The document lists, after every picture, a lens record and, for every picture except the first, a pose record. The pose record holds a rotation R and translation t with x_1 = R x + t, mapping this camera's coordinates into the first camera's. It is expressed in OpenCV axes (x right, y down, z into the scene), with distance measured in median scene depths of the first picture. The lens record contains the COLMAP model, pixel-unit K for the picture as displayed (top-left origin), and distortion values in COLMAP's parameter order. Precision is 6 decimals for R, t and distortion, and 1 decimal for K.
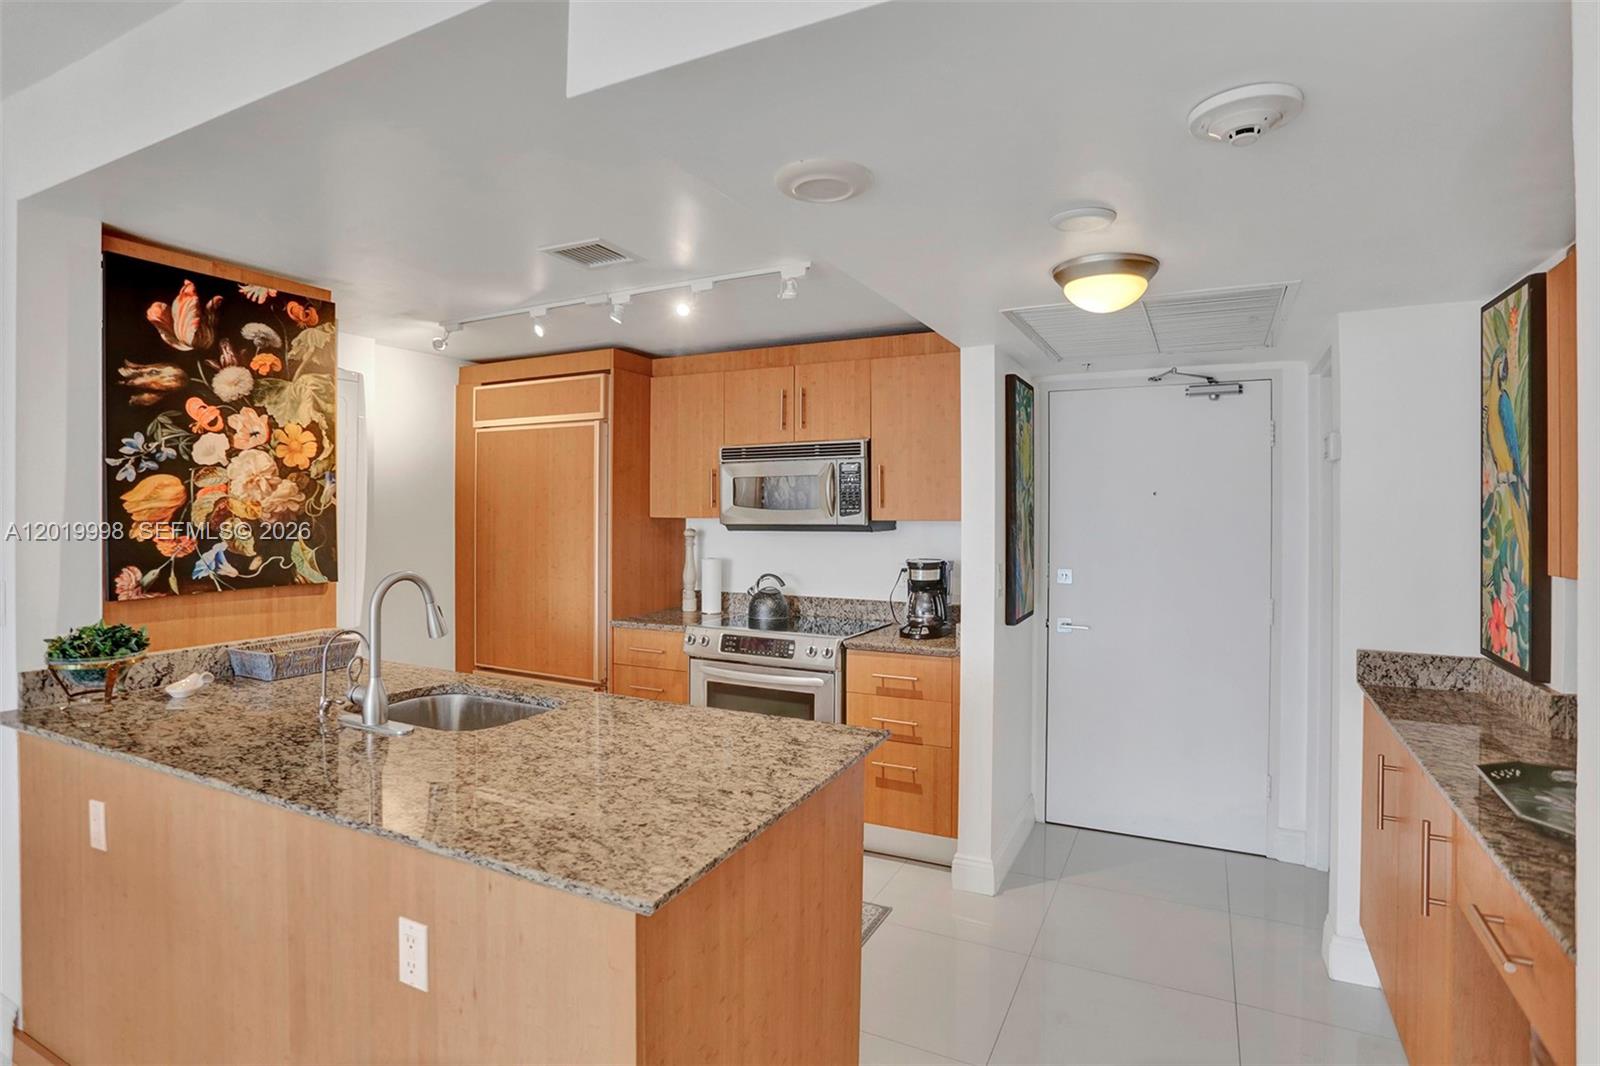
lens RADIAL K [[816.2, 0, 766.7], [0, 816.2, 504.5], [0, 0, 1]] dist [-0.068699, 0.036059]
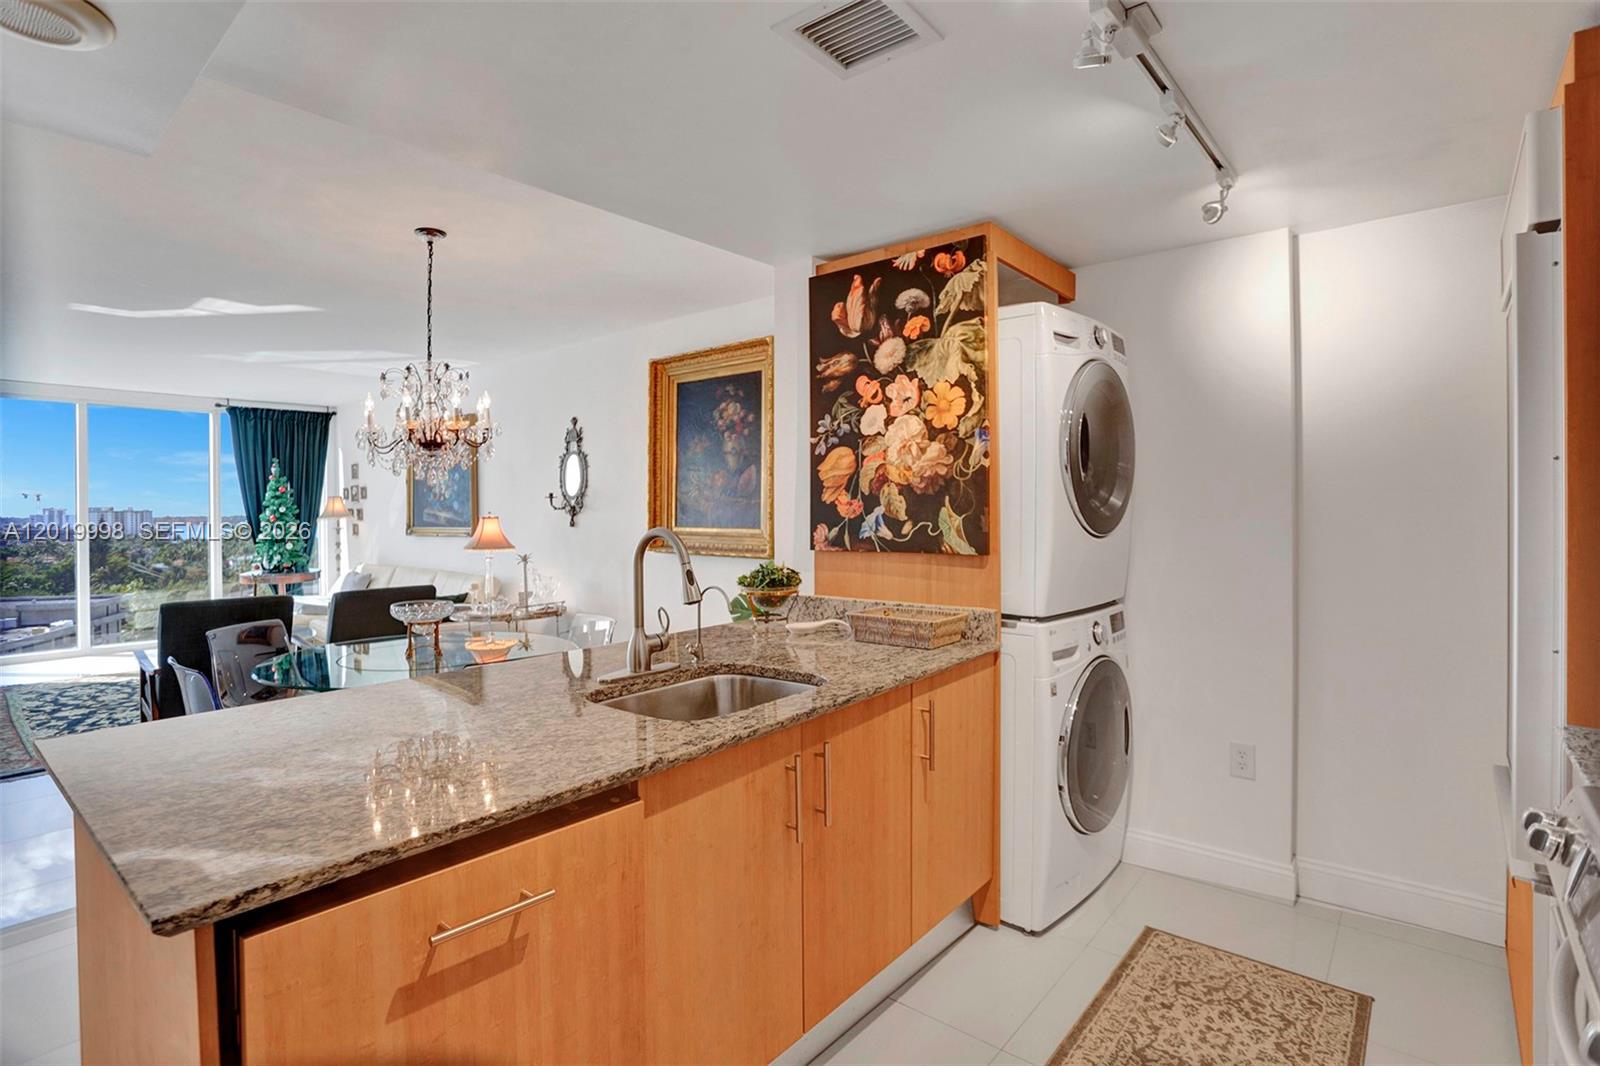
lens RADIAL K [[796.1, 0, 804.8], [0, 796.1, 509.8], [0, 0, 1]] dist [-0.112503, 0.052410]
pose [[-0.208917, 0.004687, -0.977922, 0.373220], [0.013415, 0.999908, 0.001927, 0.048256], [0.977841, -0.012717, -0.208961, 1.103447]]
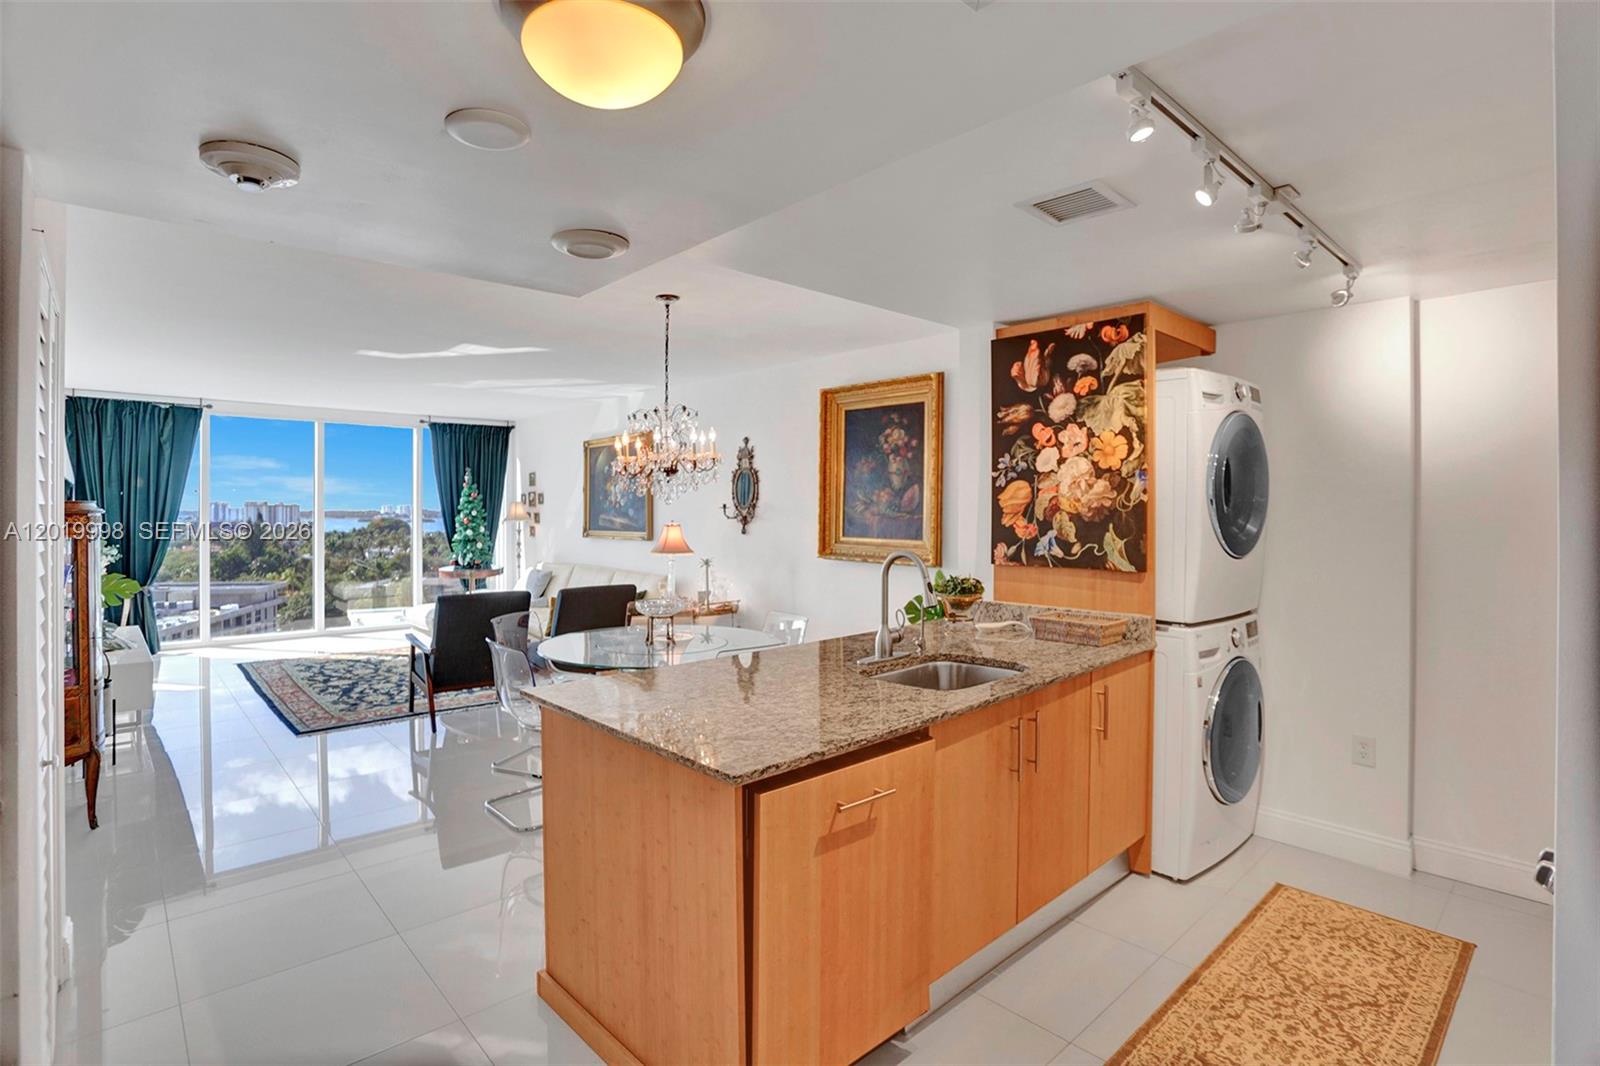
lens RADIAL K [[797.3, 0, 809.1], [0, 797.3, 504.4], [0, 0, 1]] dist [-0.100302, 0.042348]
pose [[-0.330311, -0.004629, -0.943861, 0.668469], [0.002825, 0.999979, -0.005893, 0.011669], [0.943868, -0.004613, -0.330290, 1.031886]]
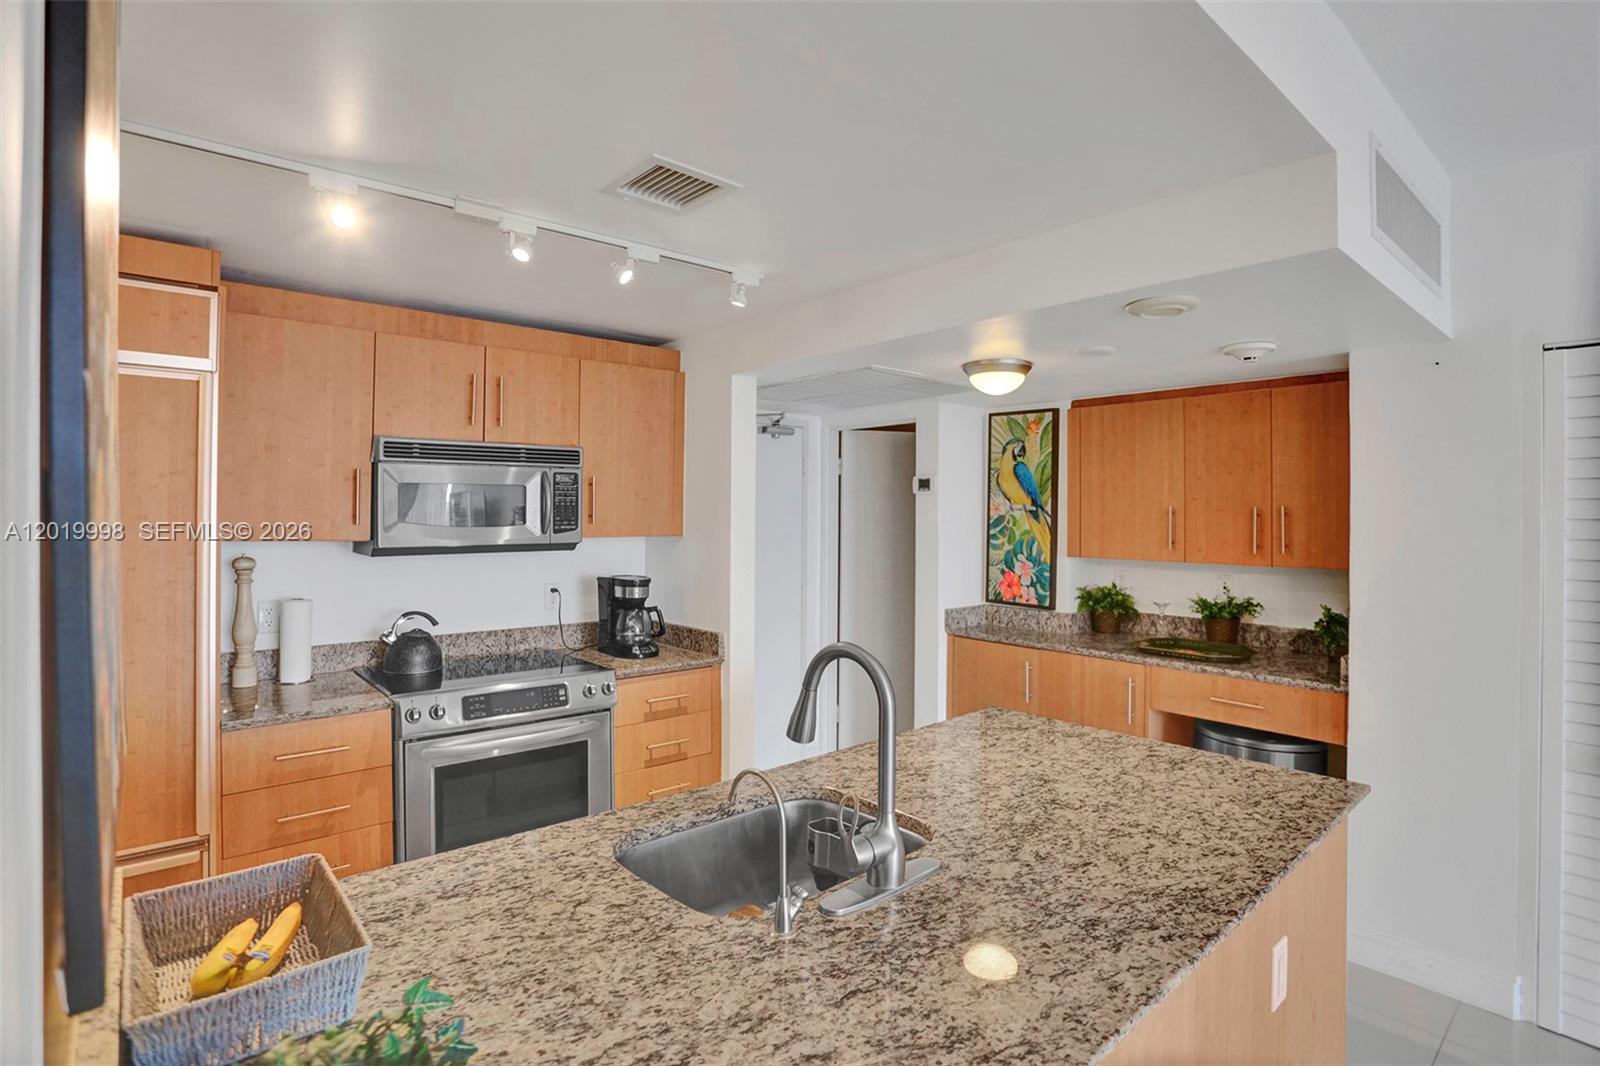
lens RADIAL K [[794.4, 0, 799.6], [0, 794.4, 509.3], [0, 0, 1]] dist [-0.107935, 0.070100]
pose [[0.363523, 0.002842, 0.931581, -0.844631], [-0.009284, 0.999957, 0.000572, -0.020672], [-0.931539, -0.008856, 0.363534, 0.646701]]
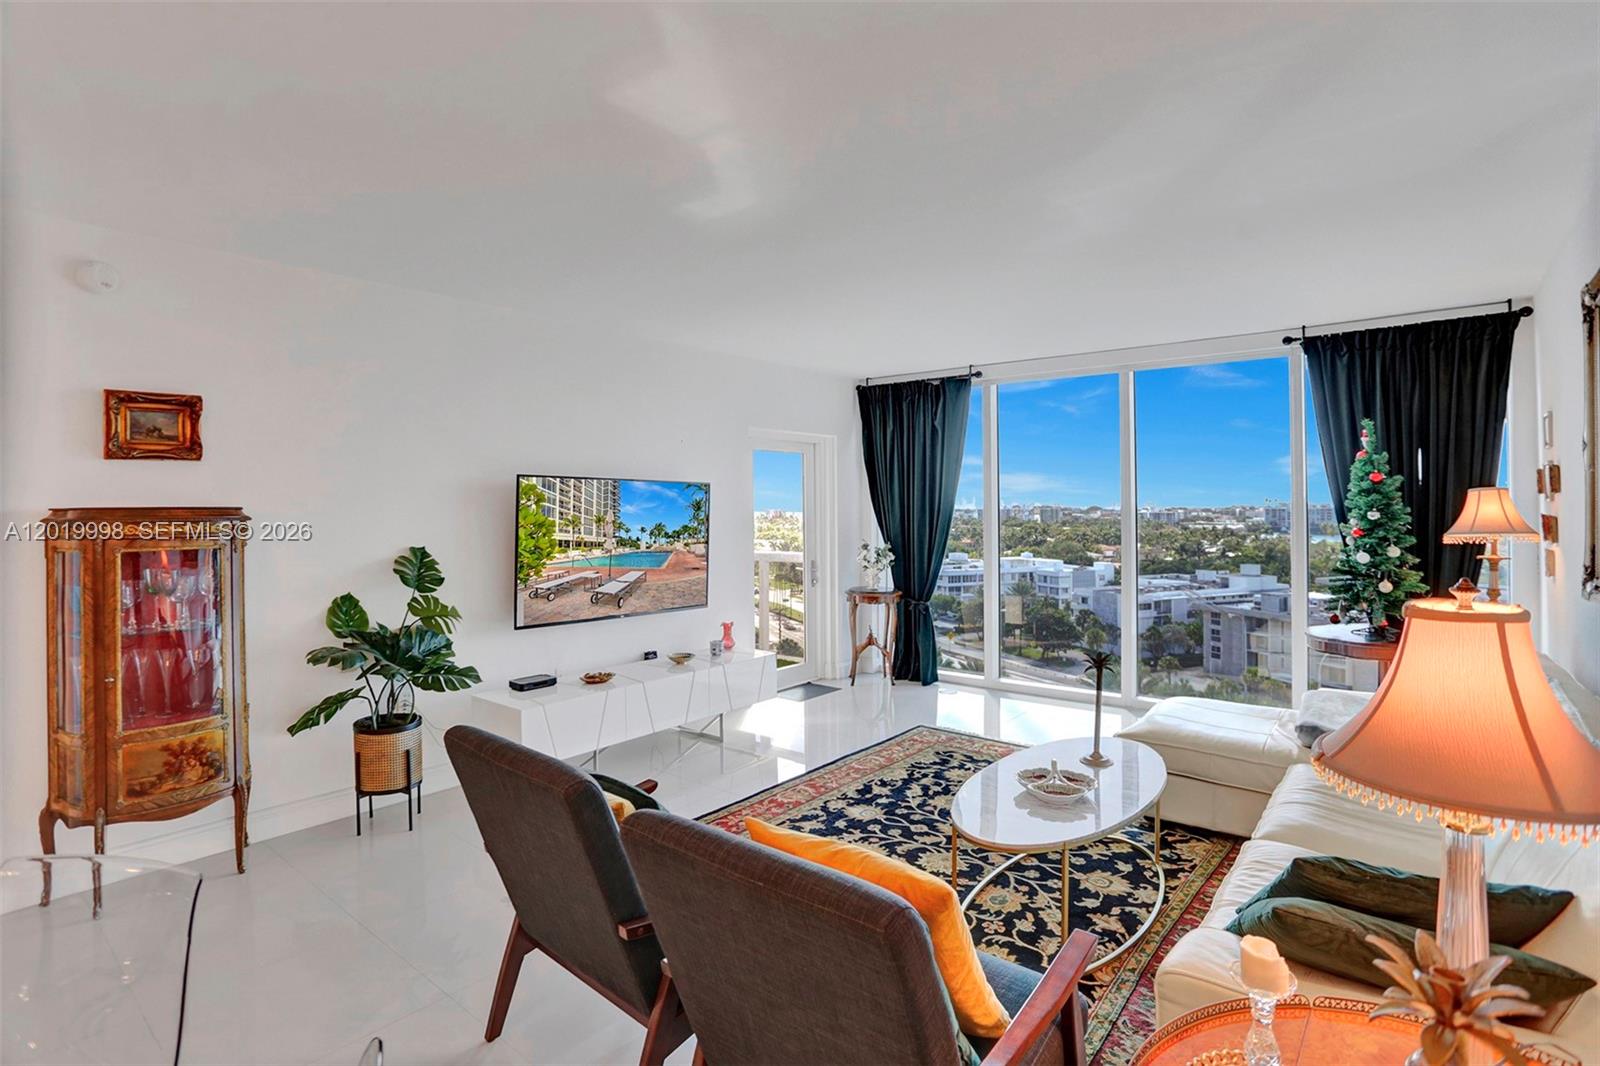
lens RADIAL K [[802.5, 0, 792.0], [0, 802.5, 526.5], [0, 0, 1]] dist [-0.029833, 0.000946]
pose [[-0.980868, 0.001852, 0.194666, -1.309373], [0.006024, 0.999765, 0.020844, 0.003300], [-0.194582, 0.021618, -0.980648, 0.267859]]
